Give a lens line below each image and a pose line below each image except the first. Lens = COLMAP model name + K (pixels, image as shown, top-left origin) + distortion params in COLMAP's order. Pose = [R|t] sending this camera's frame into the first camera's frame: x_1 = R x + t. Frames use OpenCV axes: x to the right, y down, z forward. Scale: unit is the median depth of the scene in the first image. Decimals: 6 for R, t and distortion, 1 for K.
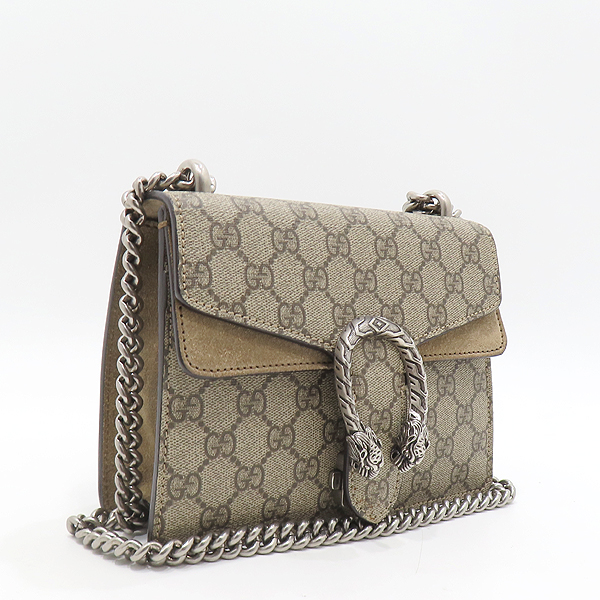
lens RADIAL K [[656.8, 0, 300.0], [0, 656.8, 300.0], [0, 0, 1]] dist [-0.060048, 0.009752]
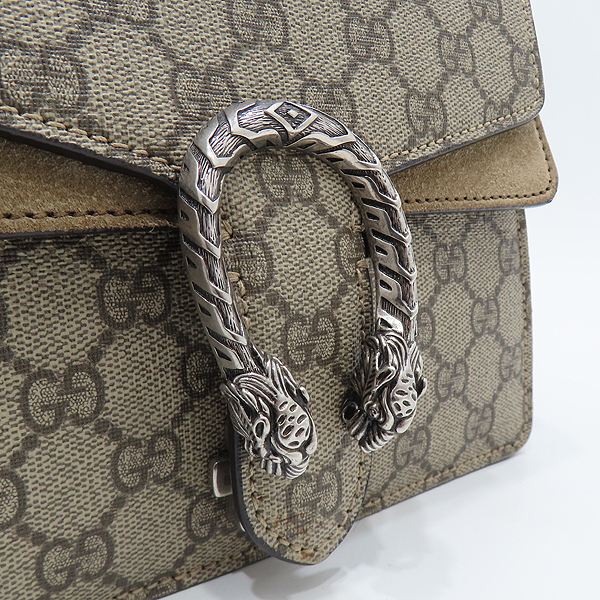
lens RADIAL K [[656.8, 0, 300.0], [0, 656.8, 300.0], [0, 0, 1]] dist [-0.060048, 0.009752]
pose [[0.997294, -0.070430, 0.021094, 0.107375], [0.067449, 0.990636, 0.118703, 0.105420], [-0.029257, -0.116959, 0.992706, 0.567272]]
